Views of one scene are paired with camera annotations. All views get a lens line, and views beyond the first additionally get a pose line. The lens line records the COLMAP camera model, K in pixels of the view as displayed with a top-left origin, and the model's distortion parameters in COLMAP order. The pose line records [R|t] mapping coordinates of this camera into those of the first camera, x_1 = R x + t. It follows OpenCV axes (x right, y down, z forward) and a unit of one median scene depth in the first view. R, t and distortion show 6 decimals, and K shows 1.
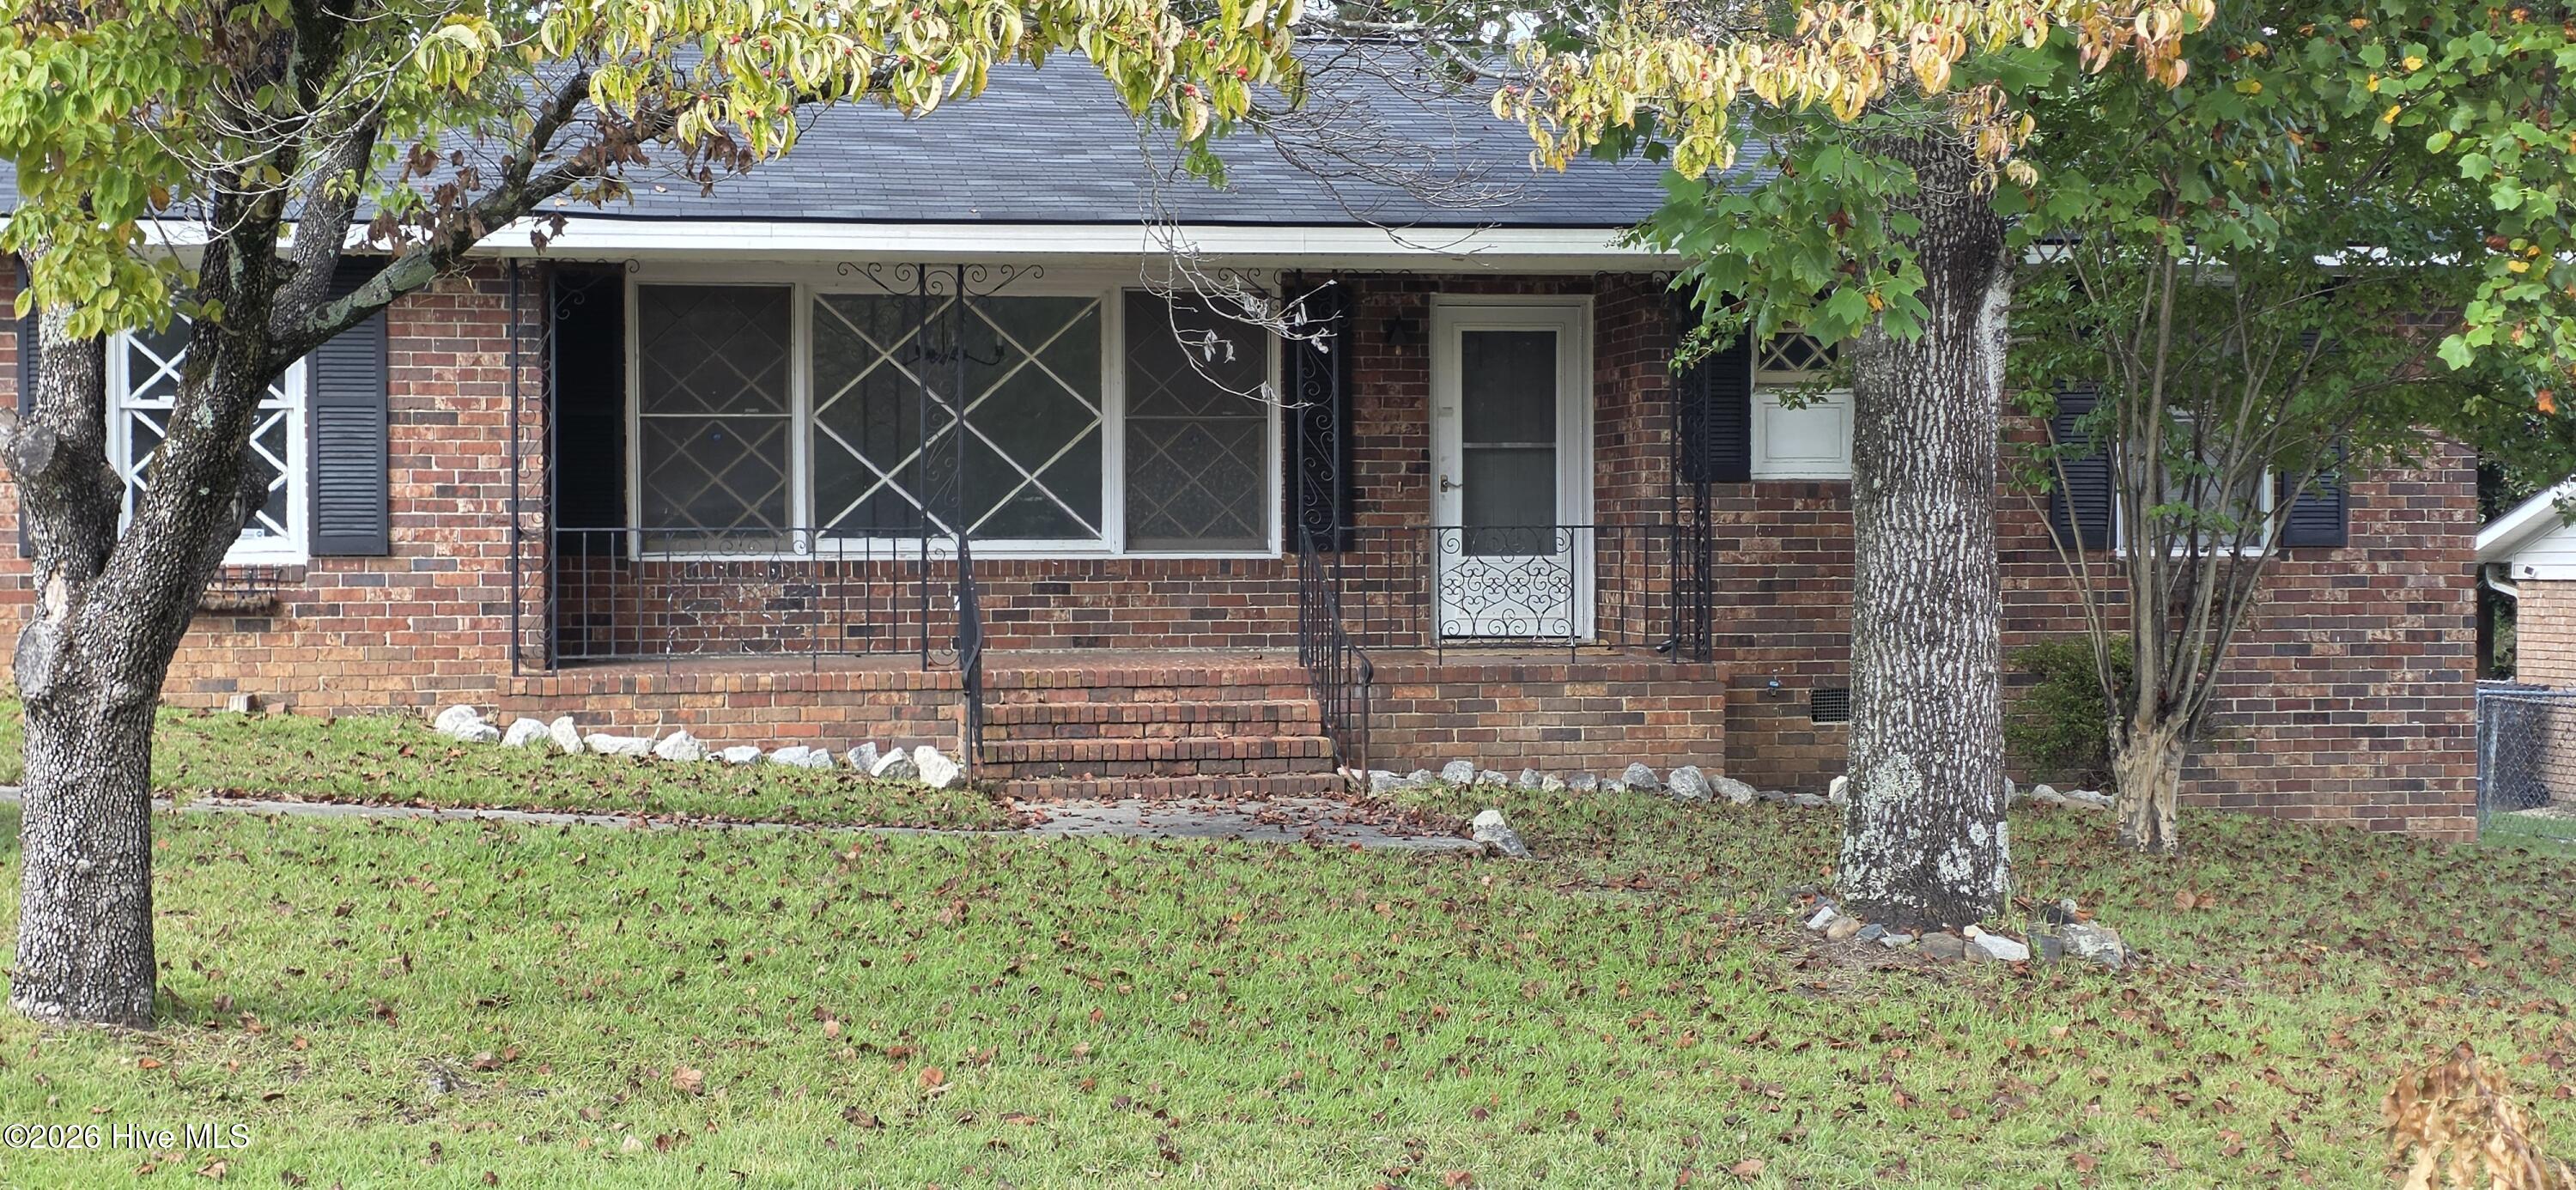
lens RADIAL K [[3448.4, 0, 1288.0], [0, 3448.4, 595.0], [0, 0, 1]] dist [0.049740, 0.033283]
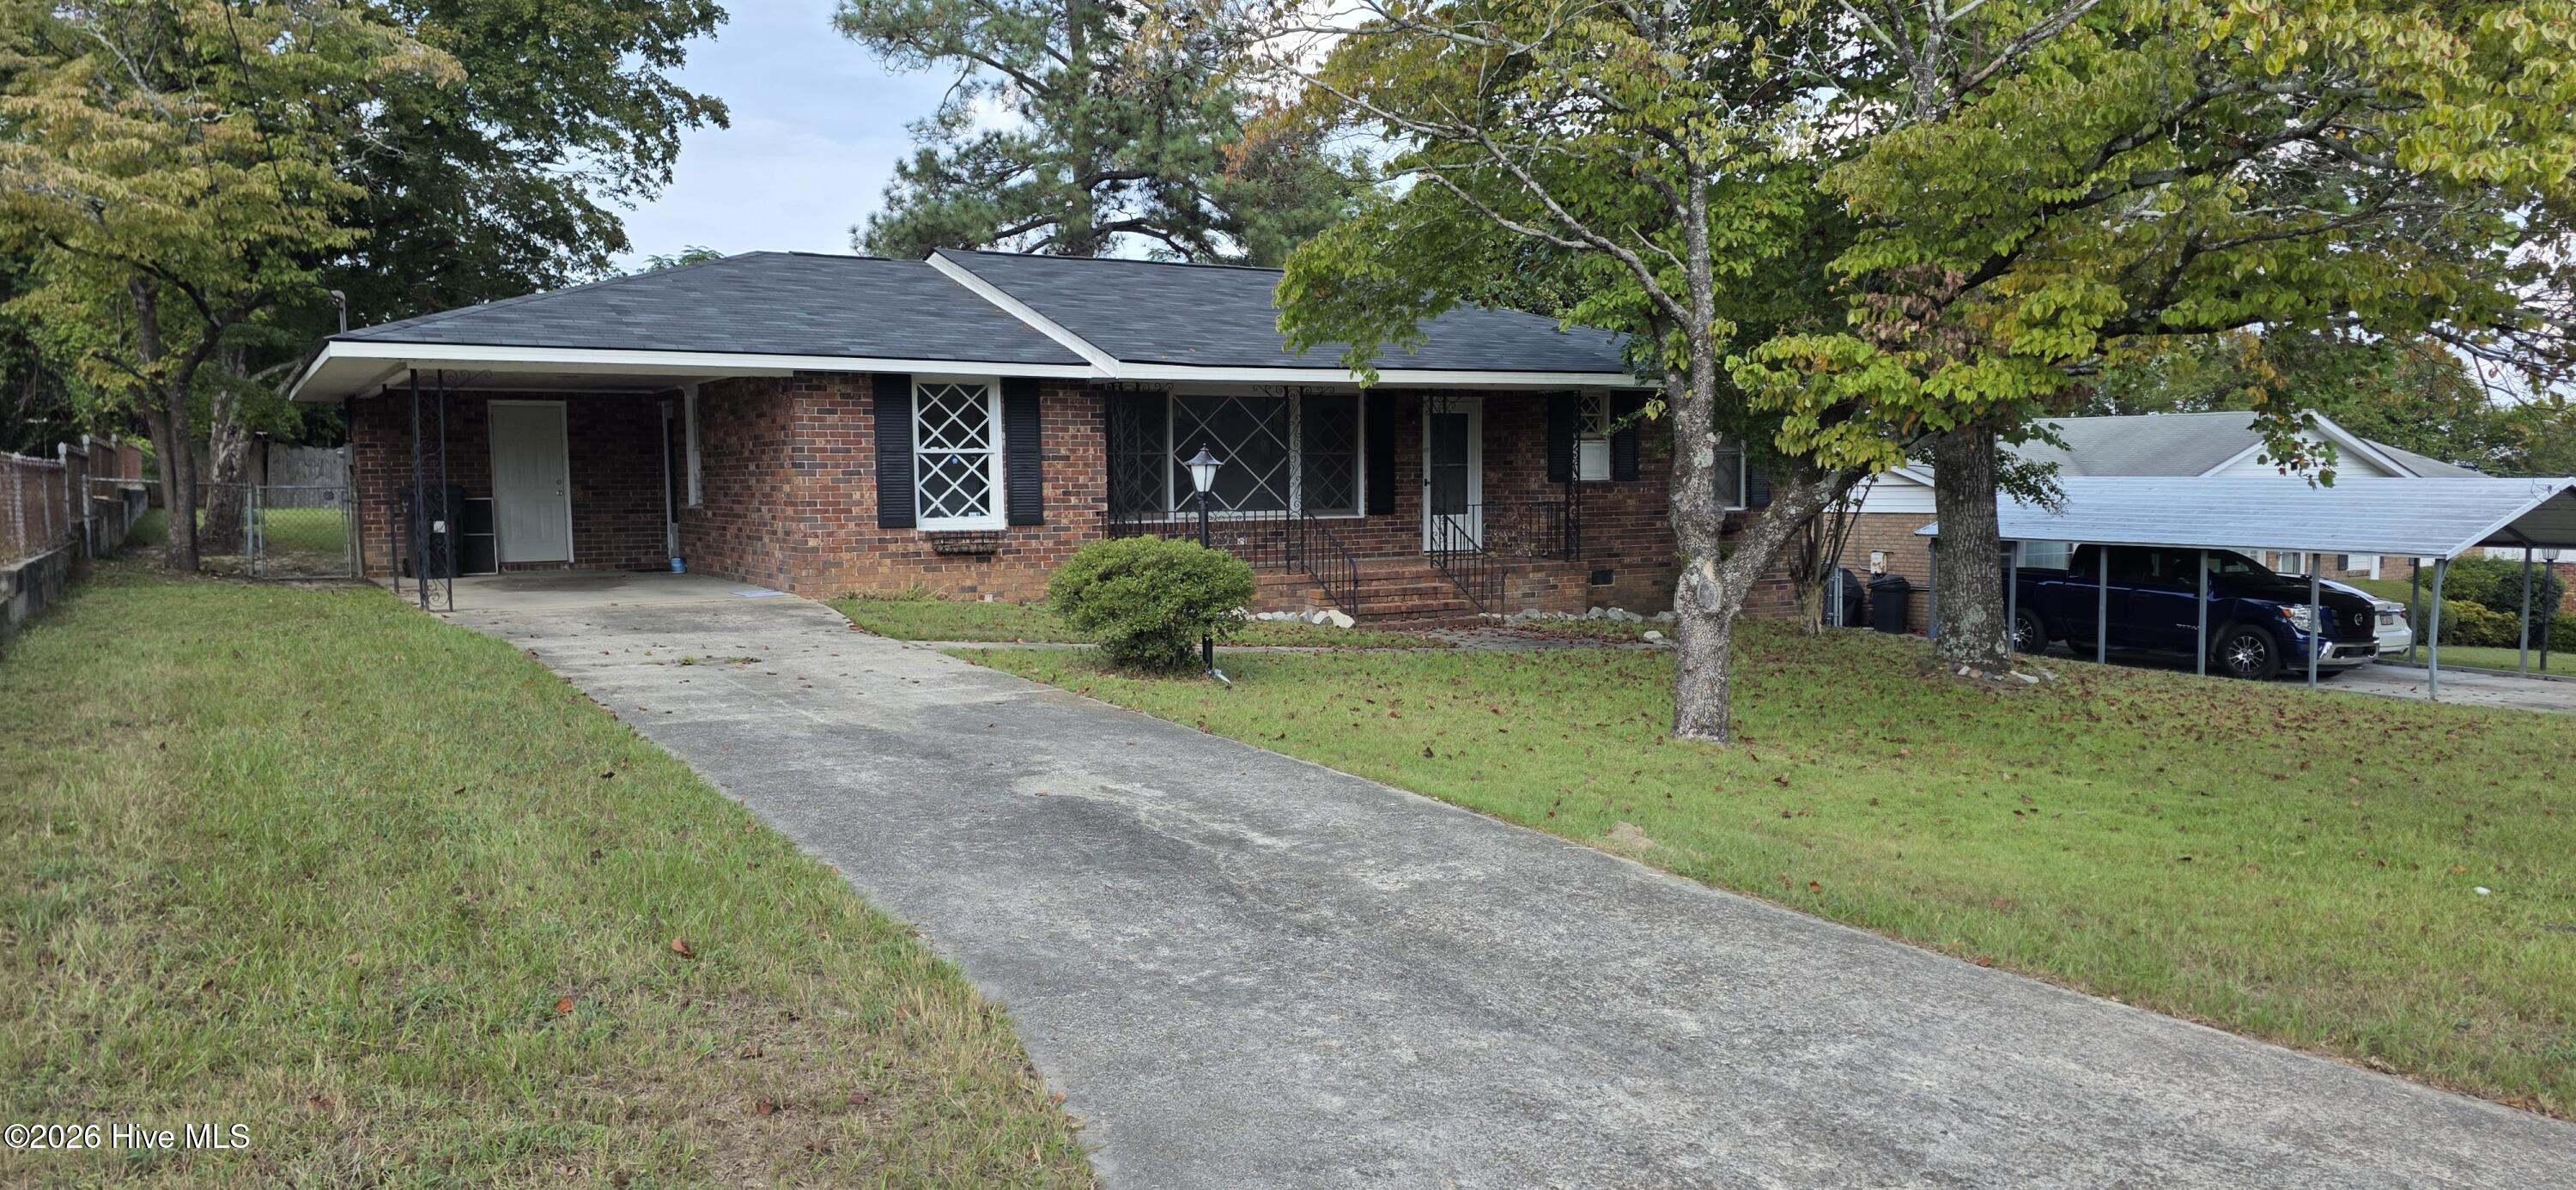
lens RADIAL K [[1722.9, 0, 1288.0], [0, 1722.9, 595.0], [0, 0, 1]] dist [0.055380, 0.000074]
pose [[0.934543, -0.028205, 0.354730, -0.456845], [0.010002, 0.998542, 0.053044, -0.021134], [-0.355709, -0.046024, 0.933463, -0.015193]]
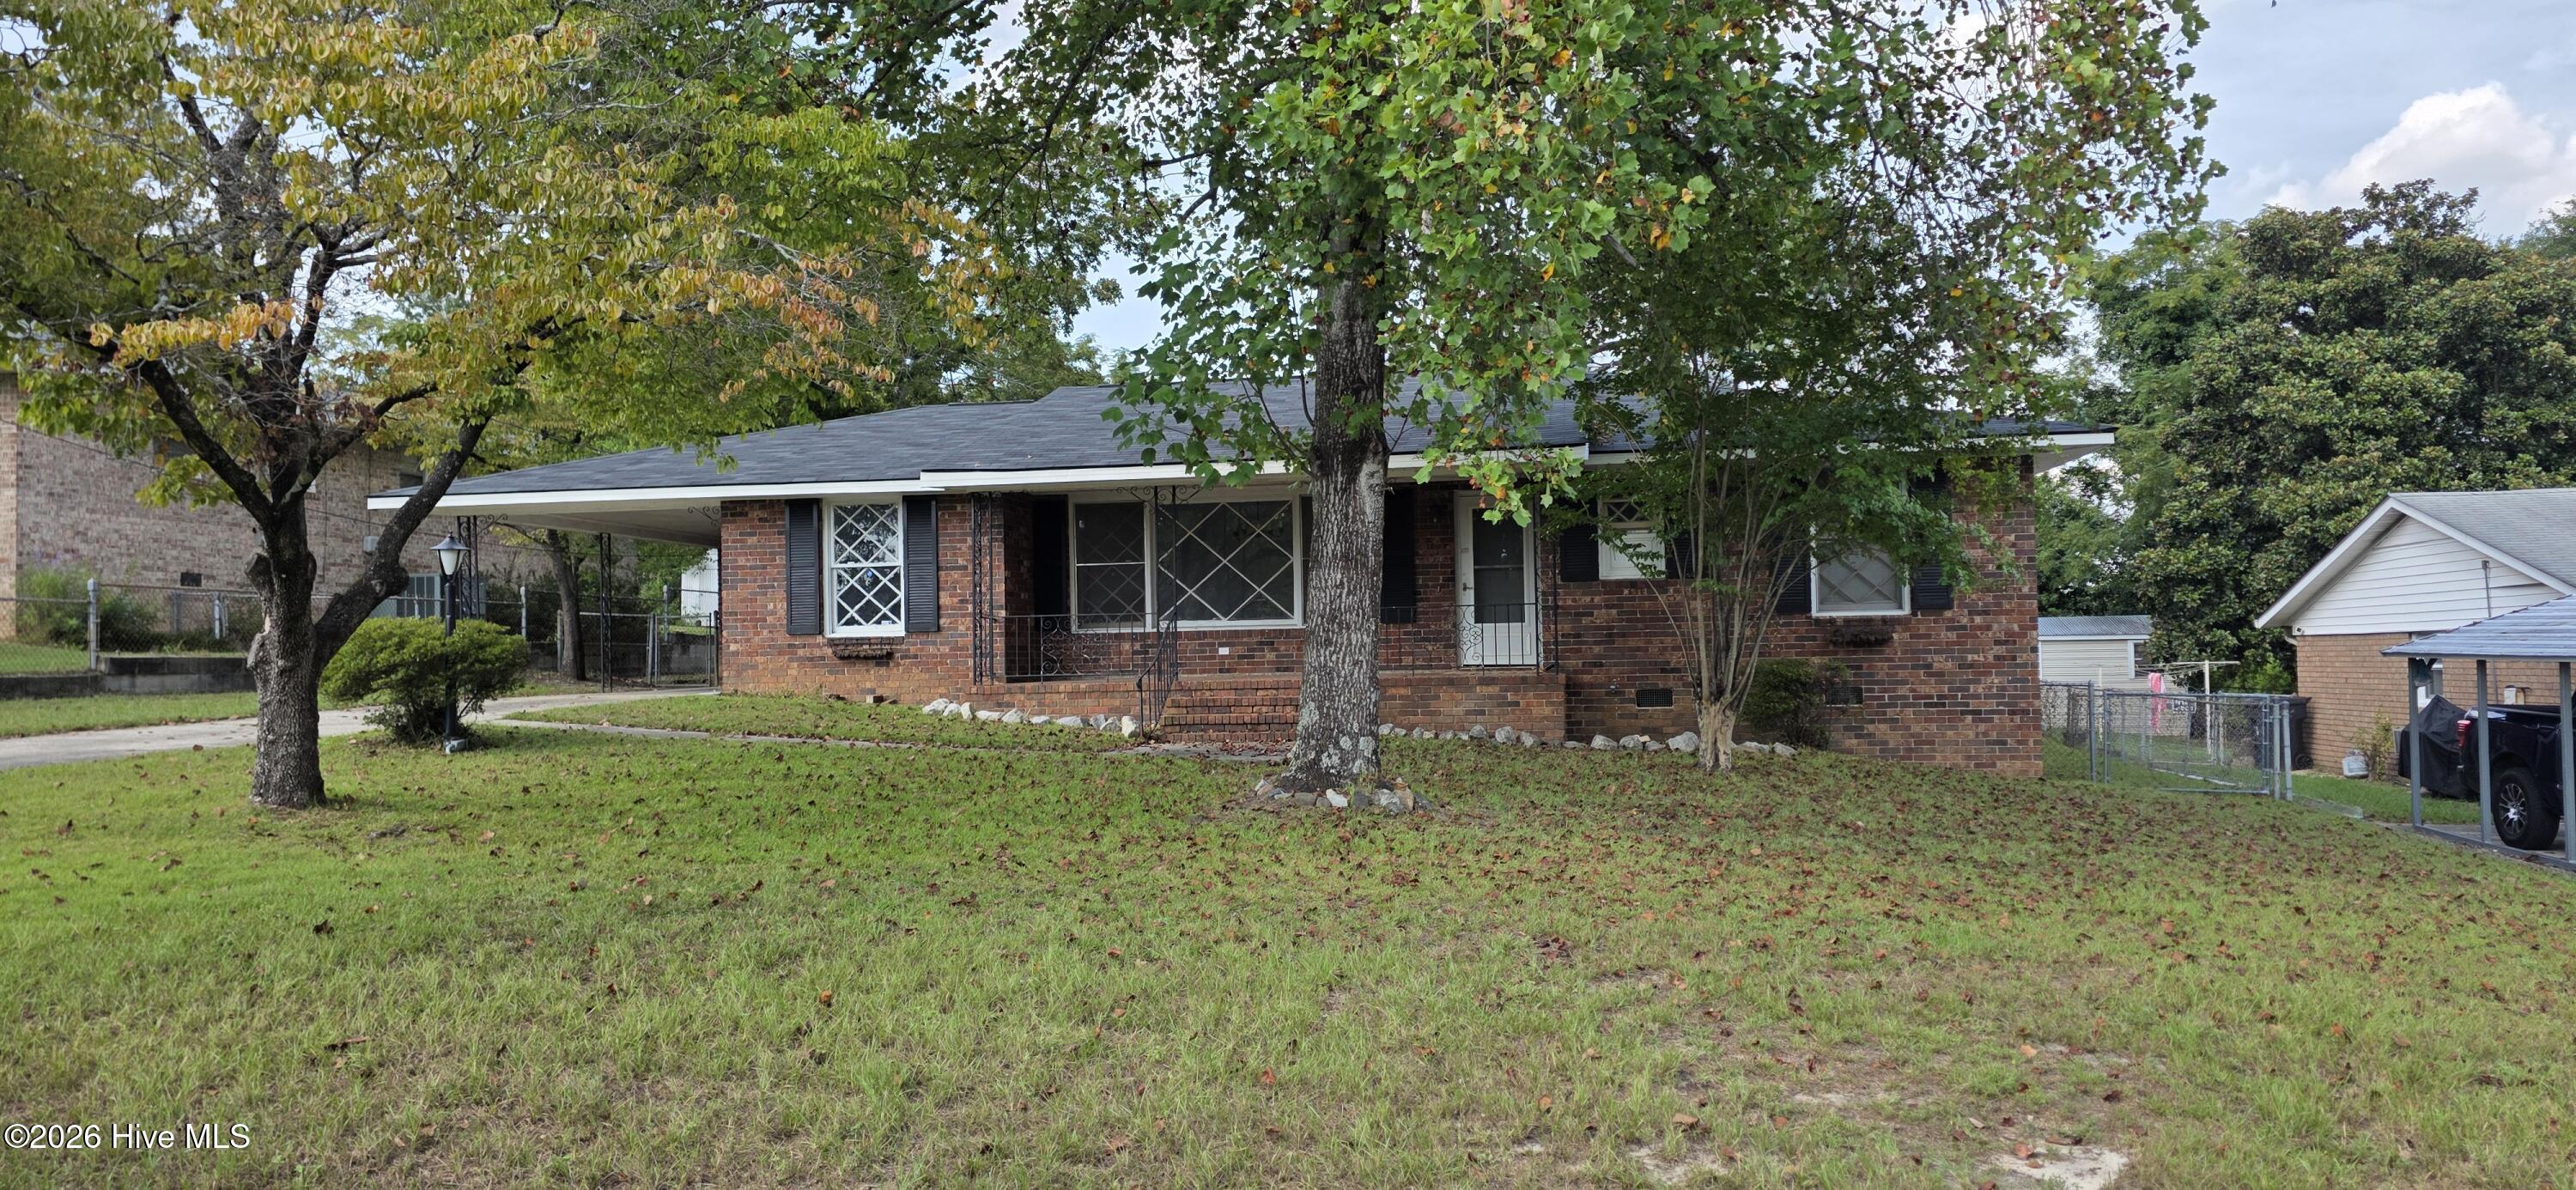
lens RADIAL K [[1722.9, 0, 1288.0], [0, 1722.9, 595.0], [0, 0, 1]] dist [0.055380, 0.000074]
pose [[0.940687, -0.026643, -0.338227, 0.296056], [0.010857, 0.998765, -0.048482, 0.019484], [0.339101, 0.041934, 0.939815, 0.045540]]
